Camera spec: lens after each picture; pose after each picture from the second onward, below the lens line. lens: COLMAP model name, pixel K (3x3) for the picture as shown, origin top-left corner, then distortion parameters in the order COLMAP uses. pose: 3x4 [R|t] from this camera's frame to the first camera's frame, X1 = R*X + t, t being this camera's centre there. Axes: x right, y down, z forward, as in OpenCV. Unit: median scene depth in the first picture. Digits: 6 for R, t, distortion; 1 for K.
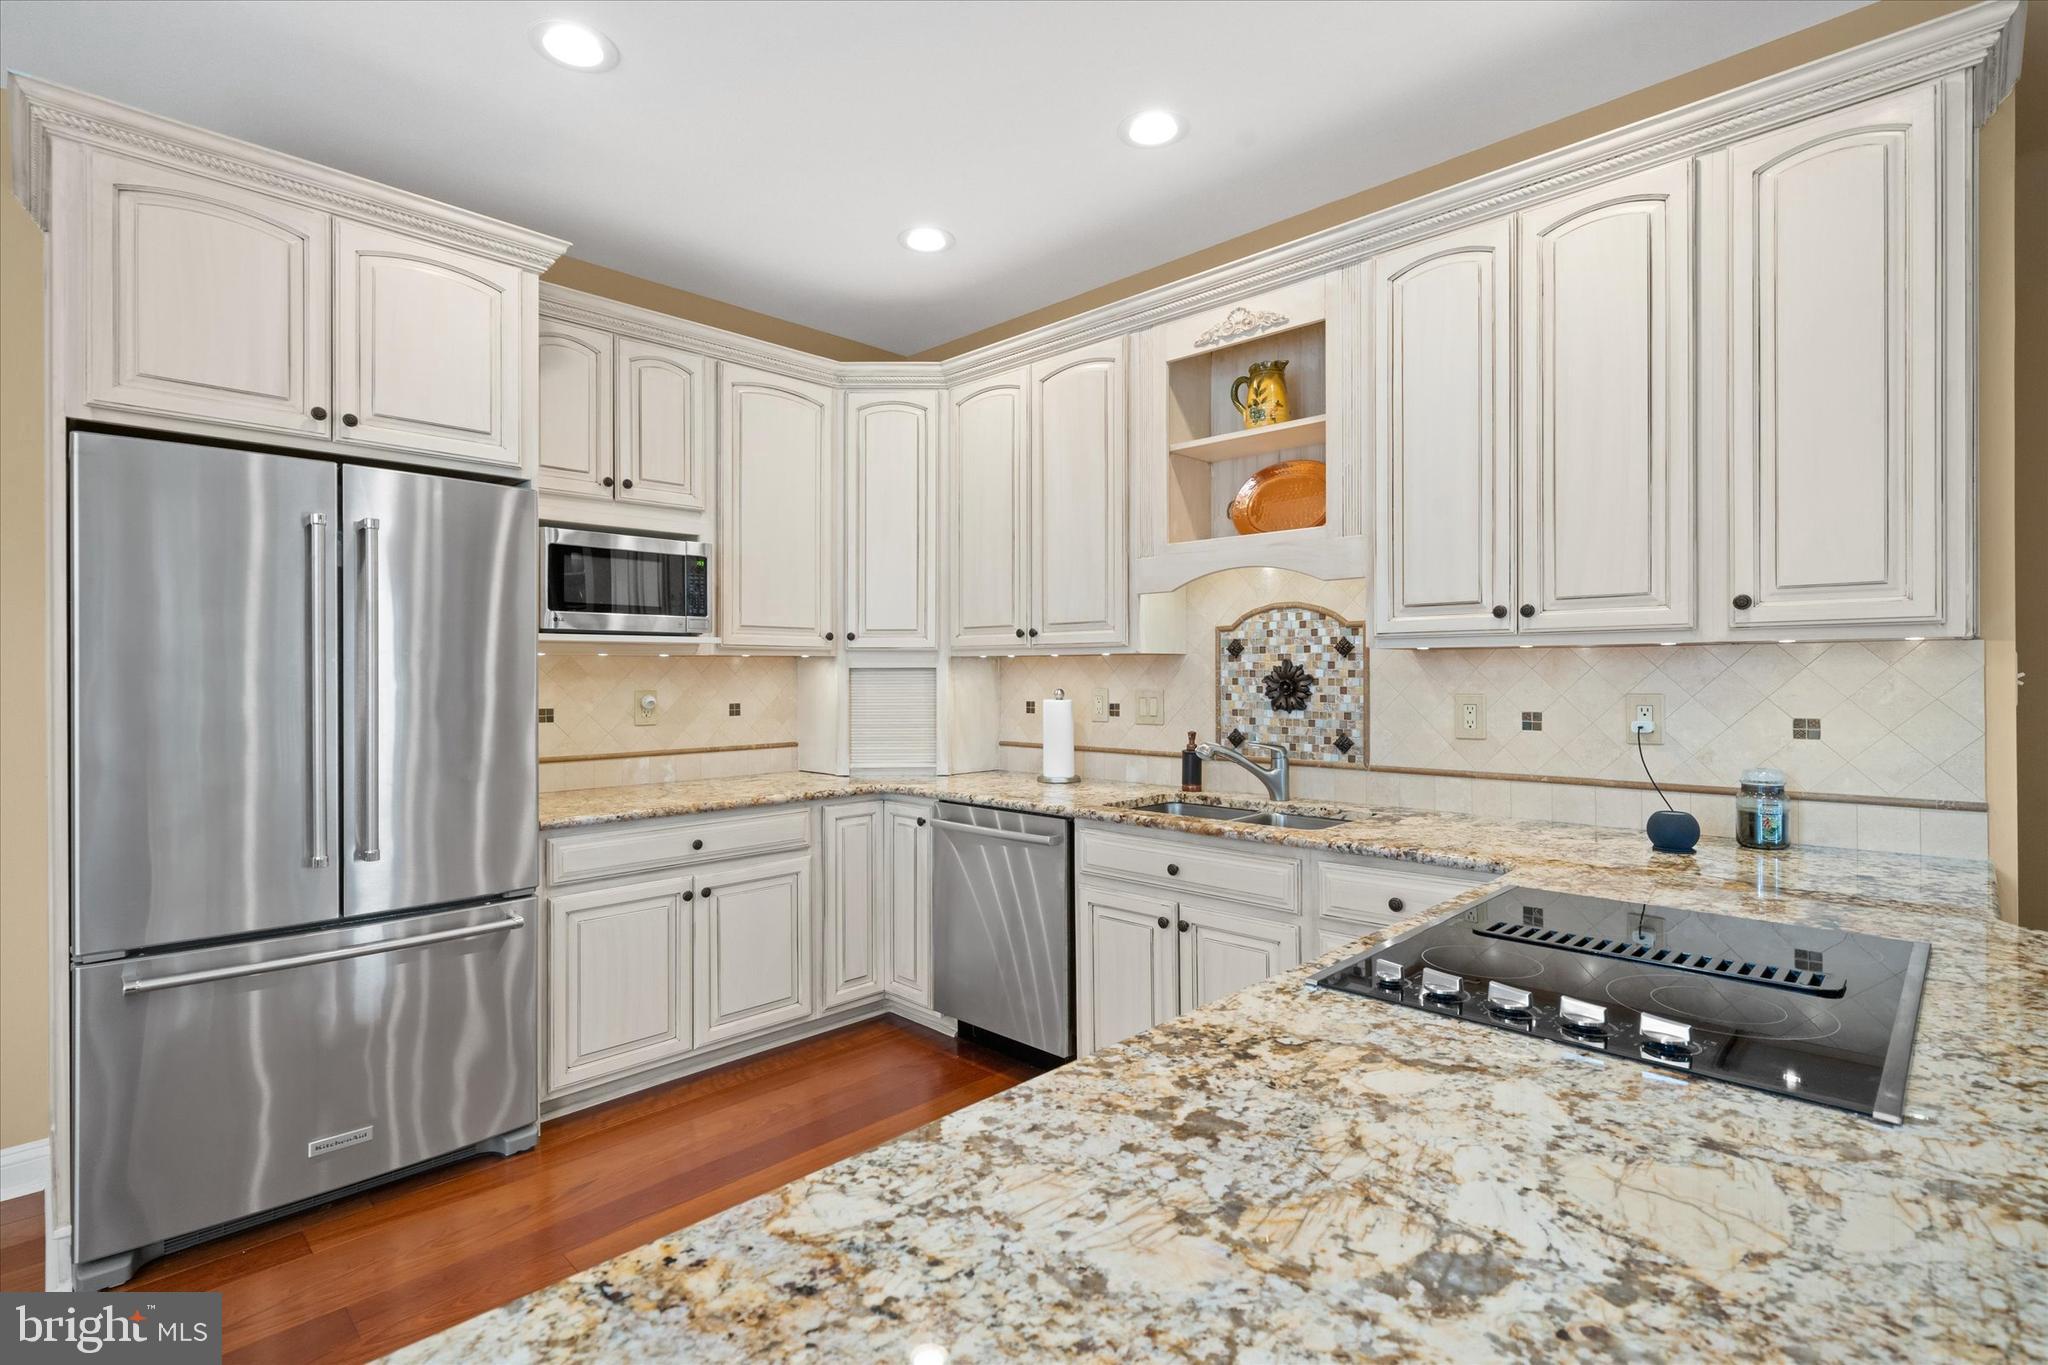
lens RADIAL K [[966.3, 0, 1016.5], [0, 966.3, 684.5], [0, 0, 1]] dist [0.002900, 0.000082]
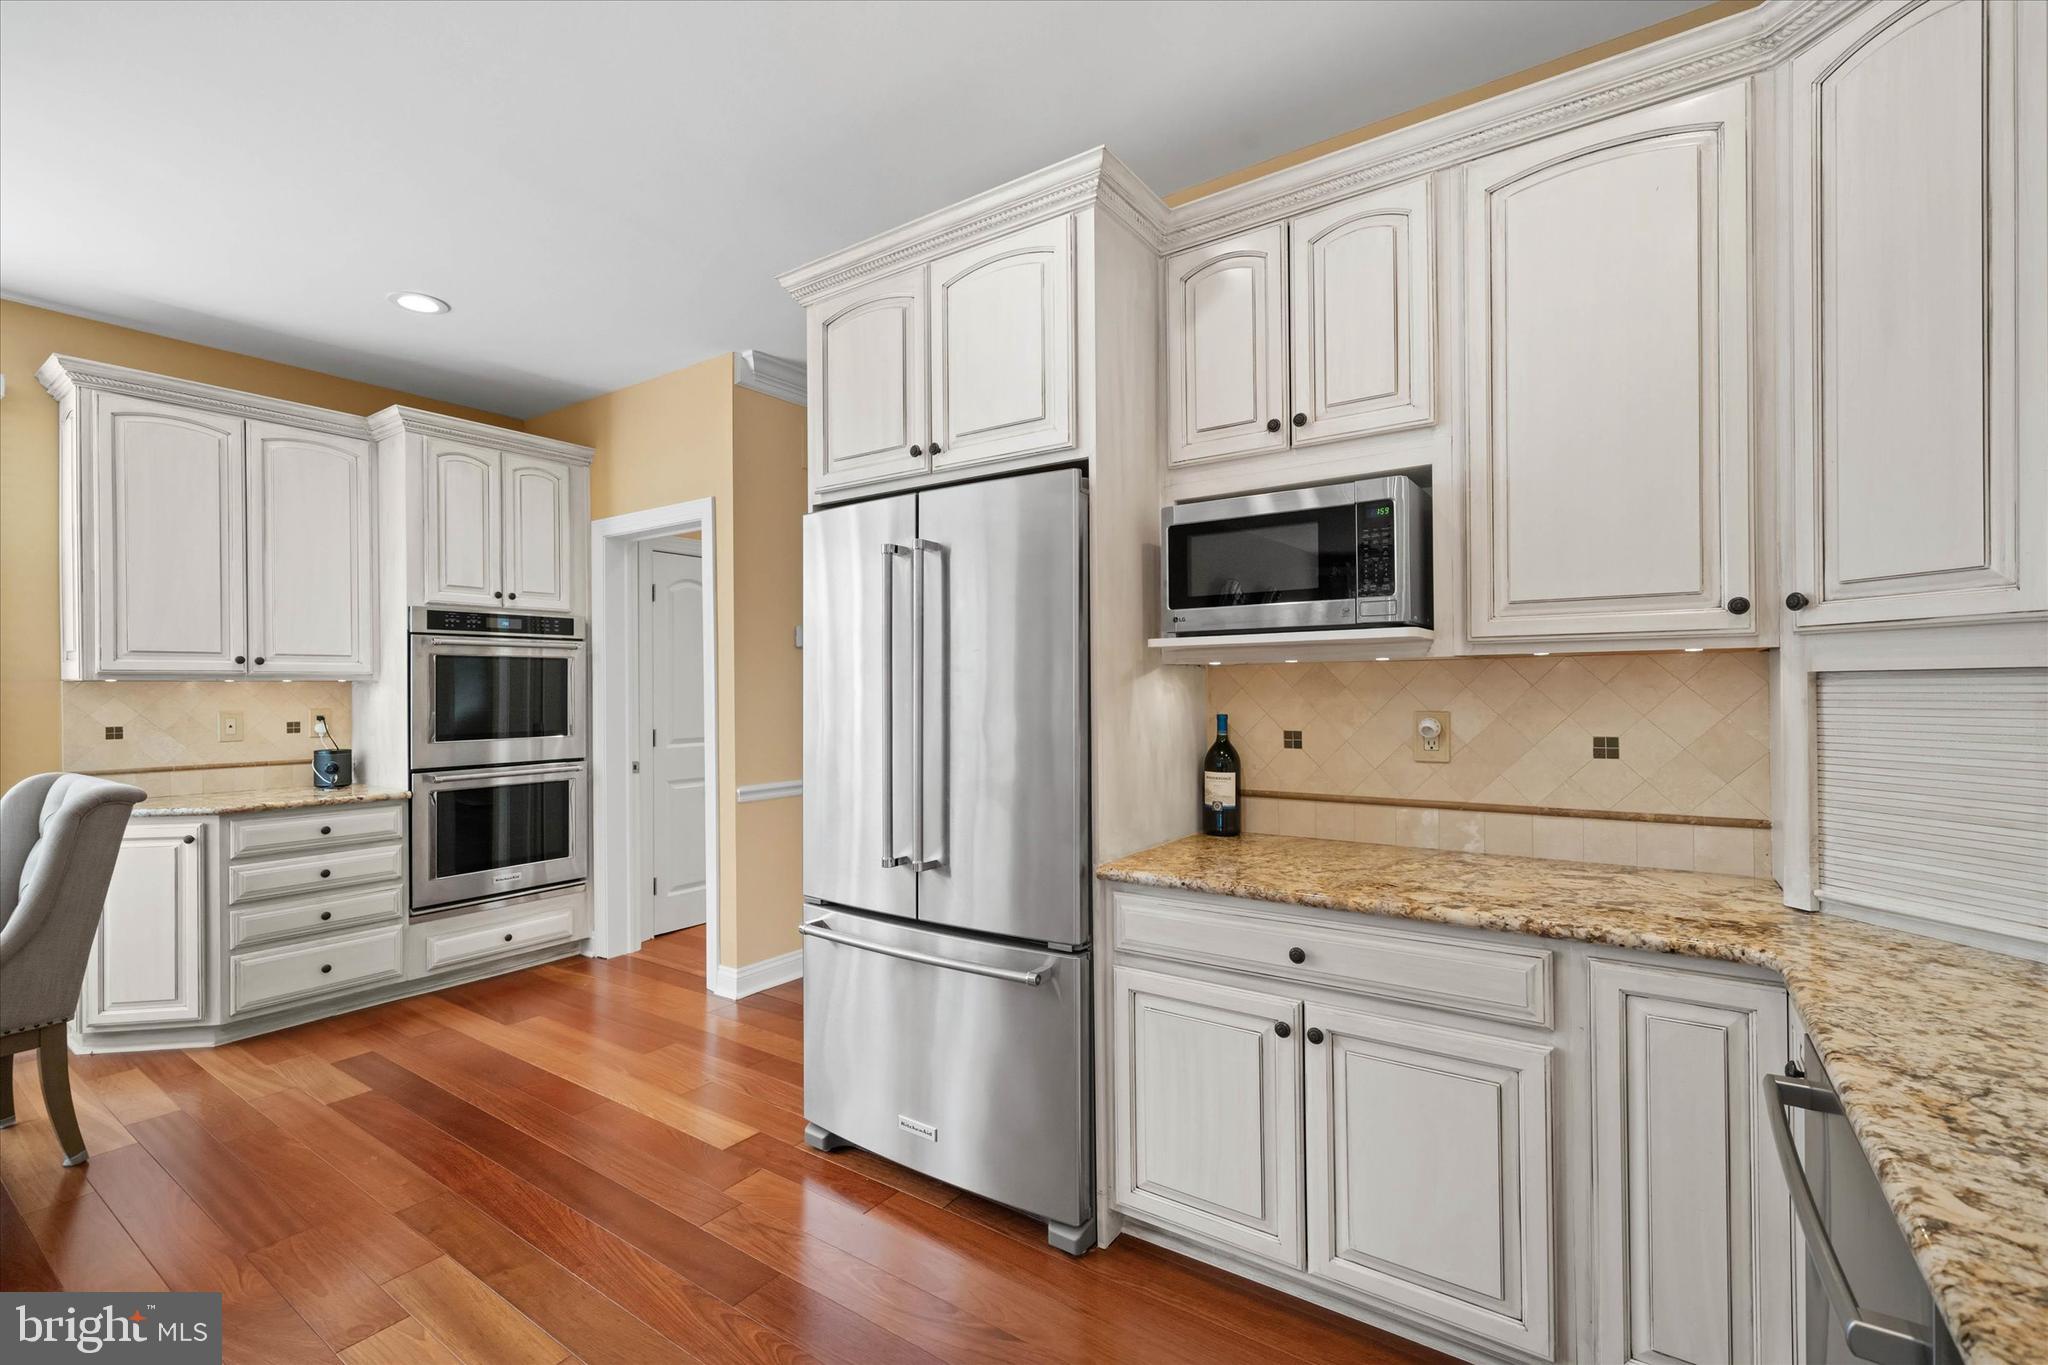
lens RADIAL K [[902.4, 0, 1013.9], [0, 902.4, 687.2], [0, 0, 1]] dist [0.001937, 0.000268]
pose [[0.160187, 0.000079, -0.987087, 0.214346], [-0.004647, 0.999989, -0.000674, -0.009318], [0.987076, 0.004695, 0.160186, 0.670859]]
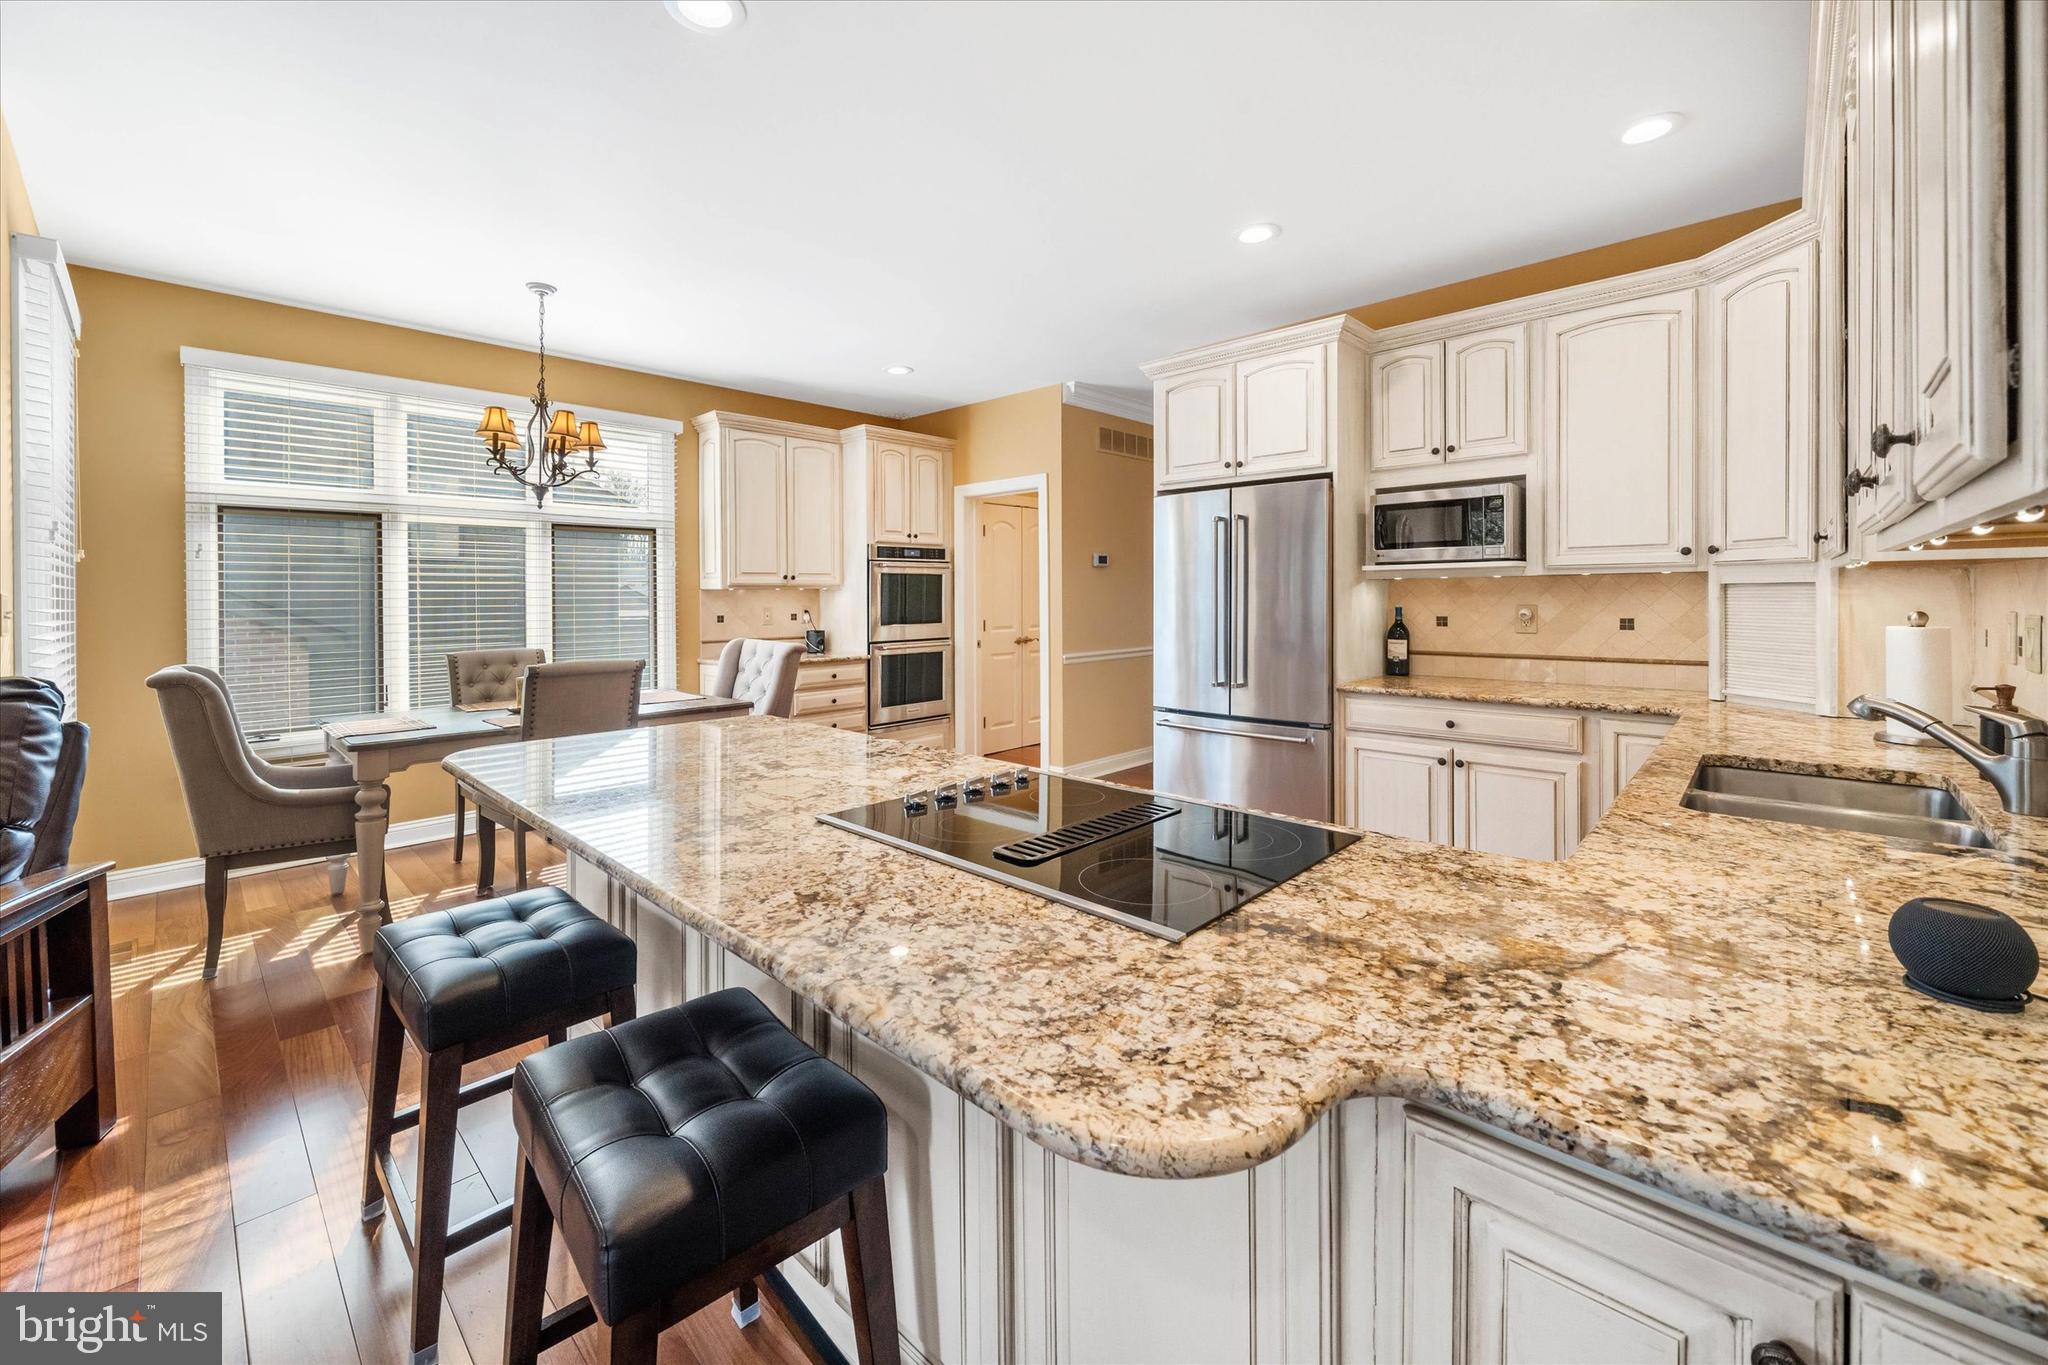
lens RADIAL K [[814.7, 0, 1012.3], [0, 814.7, 608.2], [0, 0, 1]] dist [-0.002438, -0.000132]
pose [[0.011611, 0.020314, -0.999726, 0.698891], [-0.002416, 0.999791, 0.020288, -0.009259], [0.999930, 0.002180, 0.011658, 0.374671]]
